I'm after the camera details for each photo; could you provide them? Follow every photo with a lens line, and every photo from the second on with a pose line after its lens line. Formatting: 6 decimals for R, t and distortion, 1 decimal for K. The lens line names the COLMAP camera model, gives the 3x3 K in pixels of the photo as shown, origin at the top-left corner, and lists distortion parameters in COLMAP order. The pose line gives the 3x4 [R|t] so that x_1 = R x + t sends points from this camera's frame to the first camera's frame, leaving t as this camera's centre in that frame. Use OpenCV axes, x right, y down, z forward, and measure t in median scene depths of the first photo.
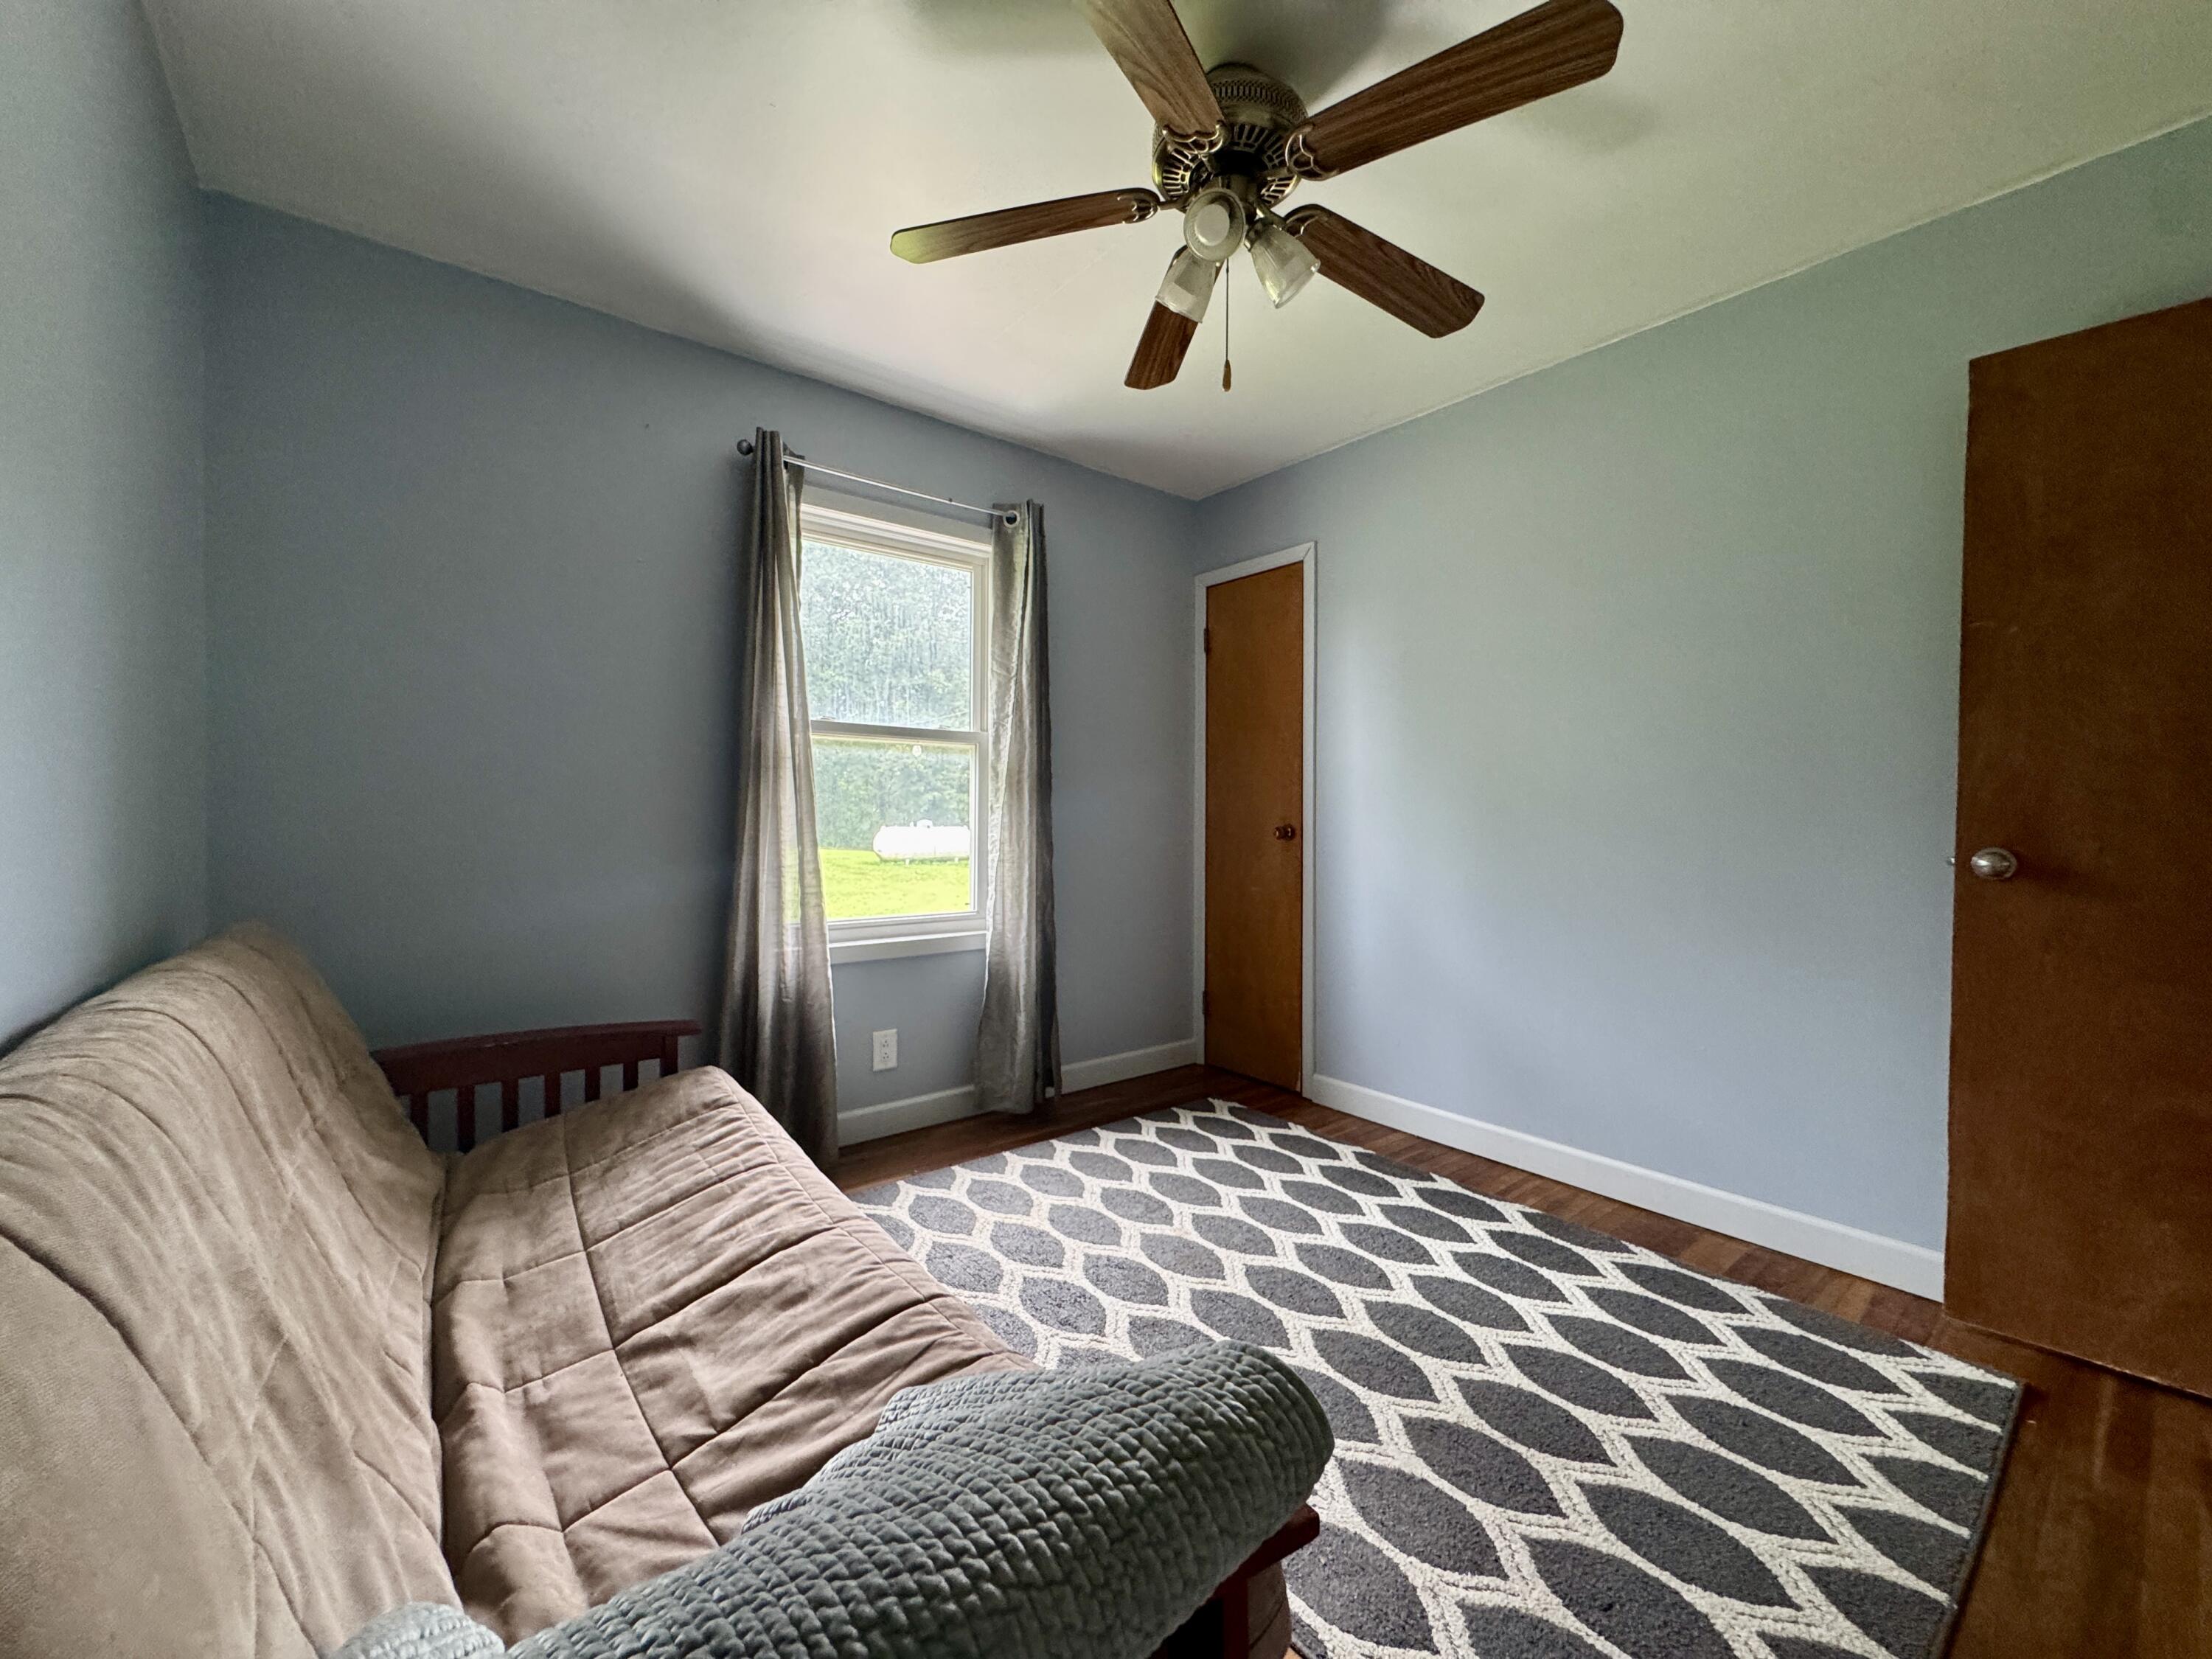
lens RADIAL K [[885.2, 0, 1106.0], [0, 885.2, 829.5], [0, 0, 1]] dist [-0.000458, -0.000009]
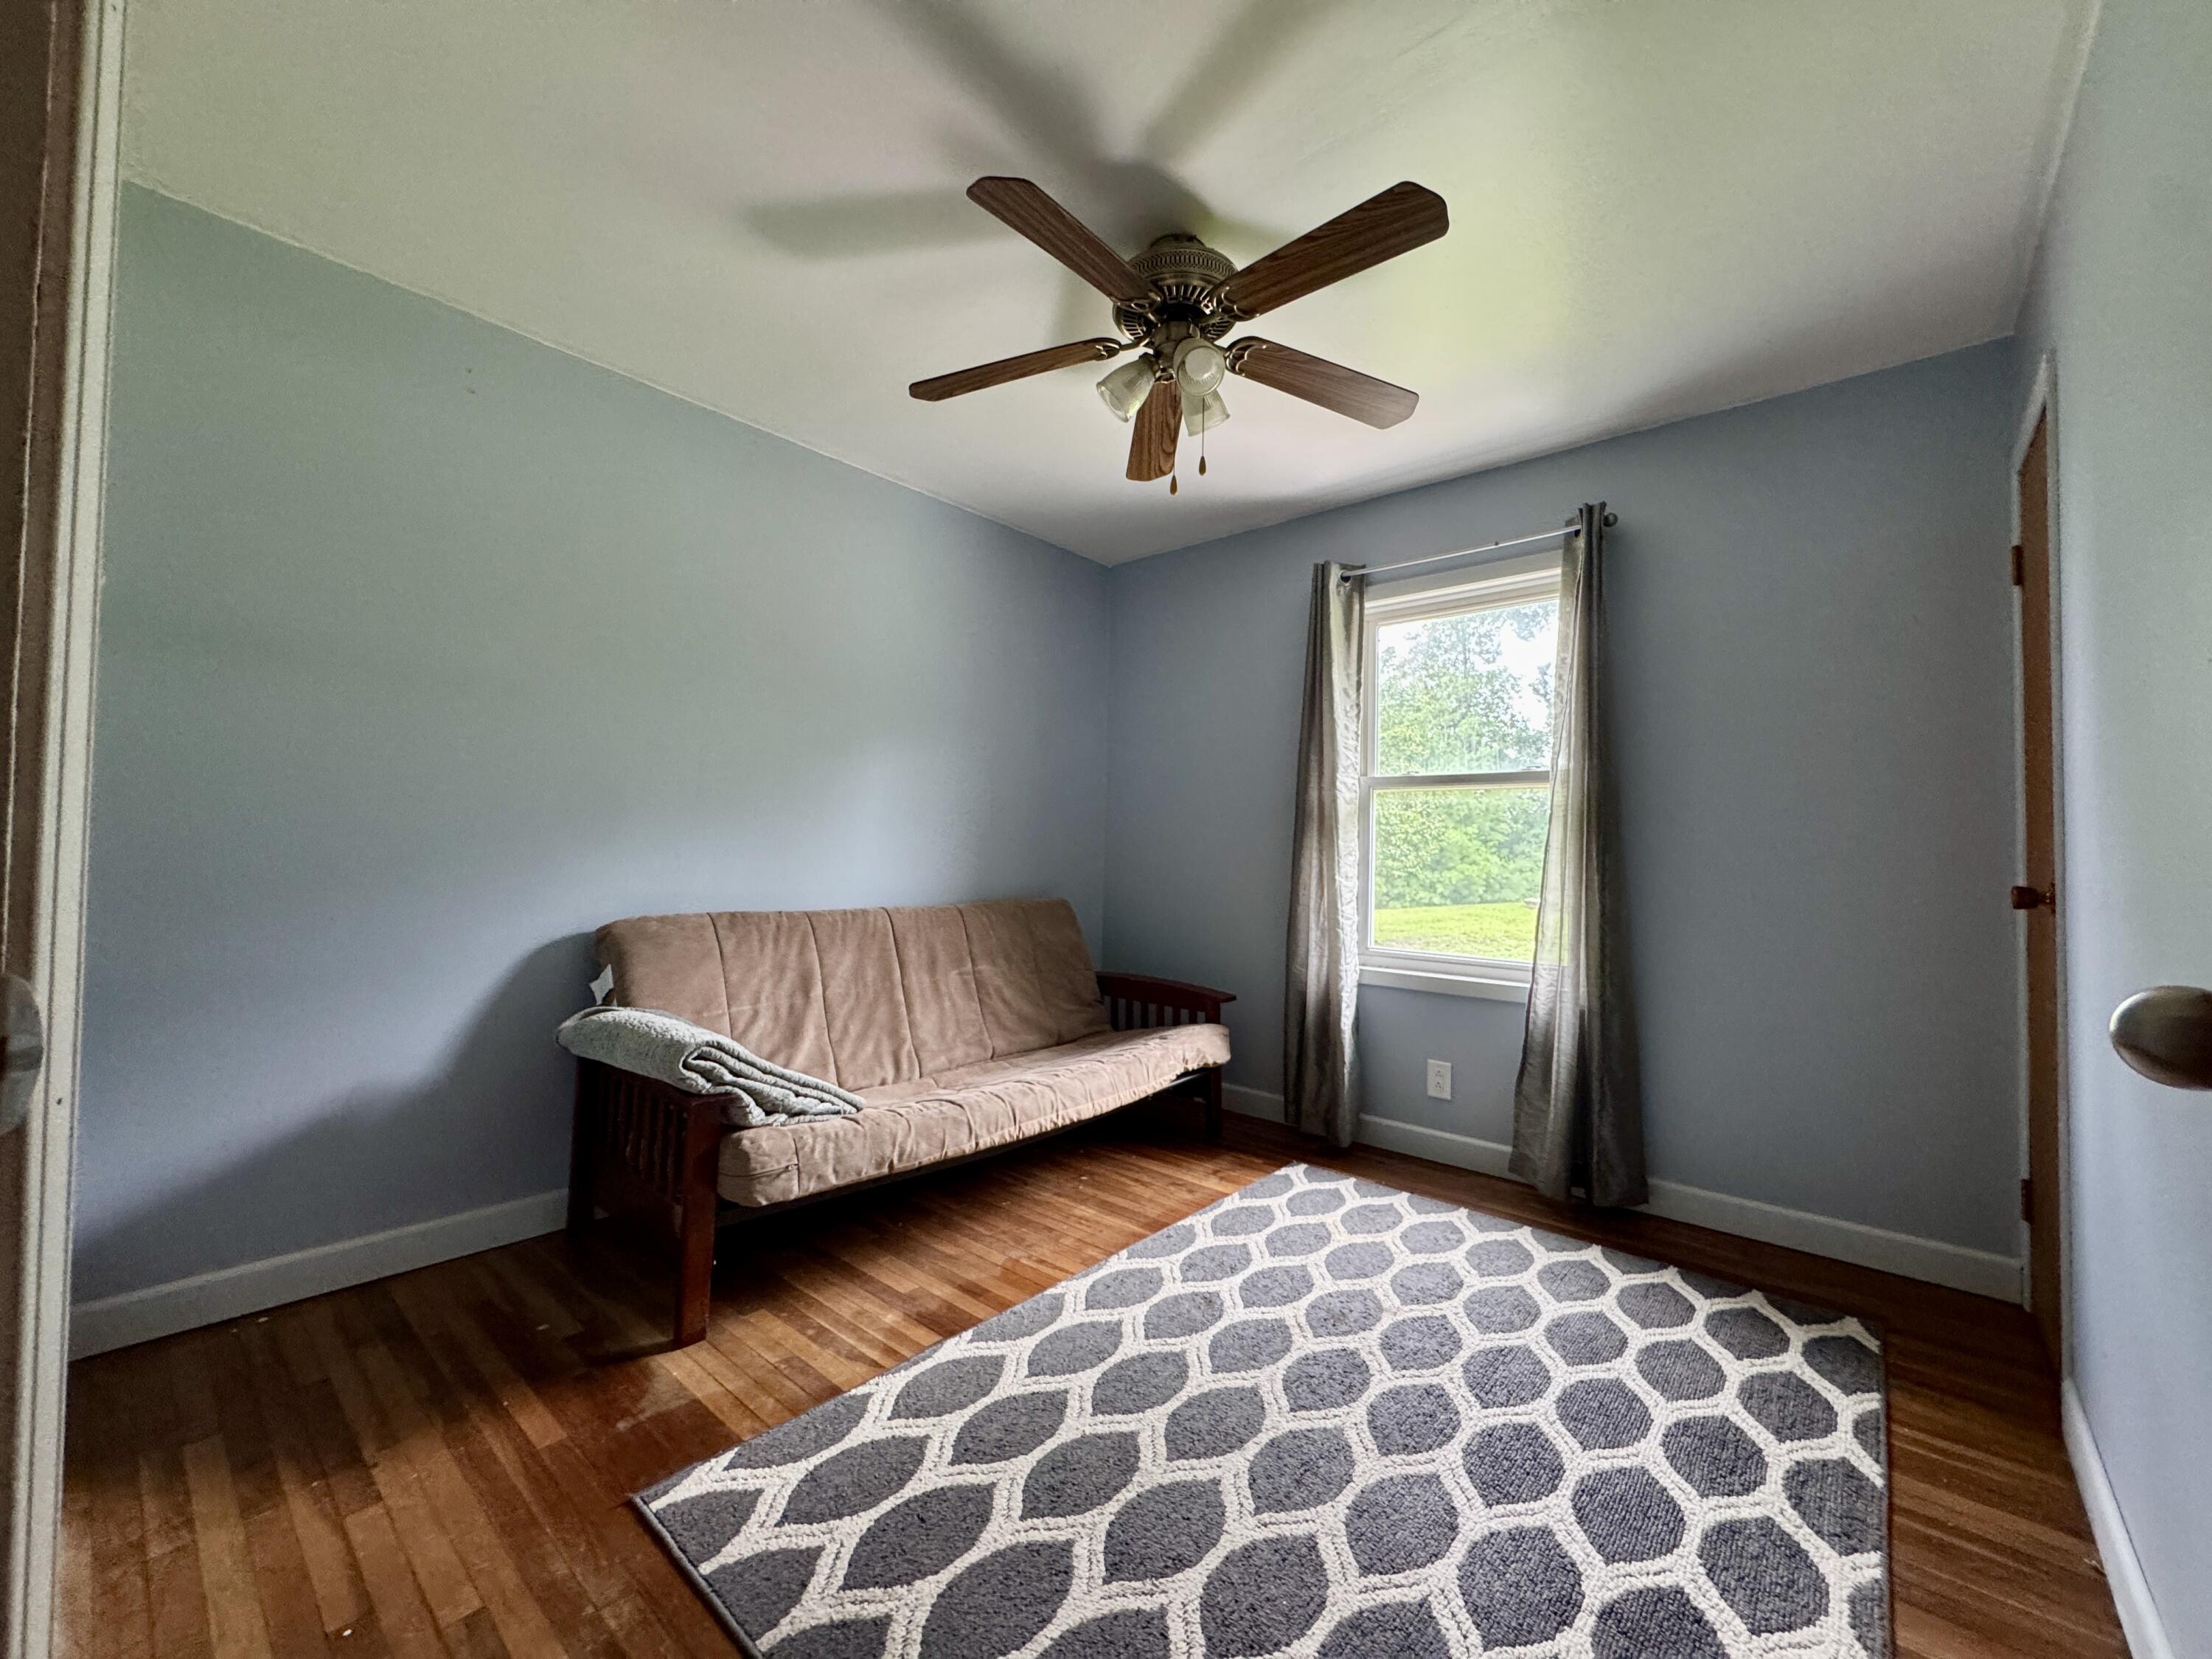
lens RADIAL K [[885.2, 0, 1106.0], [0, 885.2, 829.5], [0, 0, 1]] dist [-0.000458, -0.000009]
pose [[0.179488, -0.028354, -0.983352, 0.736231], [-0.035985, 0.998726, -0.035365, 0.001768], [0.983102, 0.041733, 0.178239, 0.409074]]
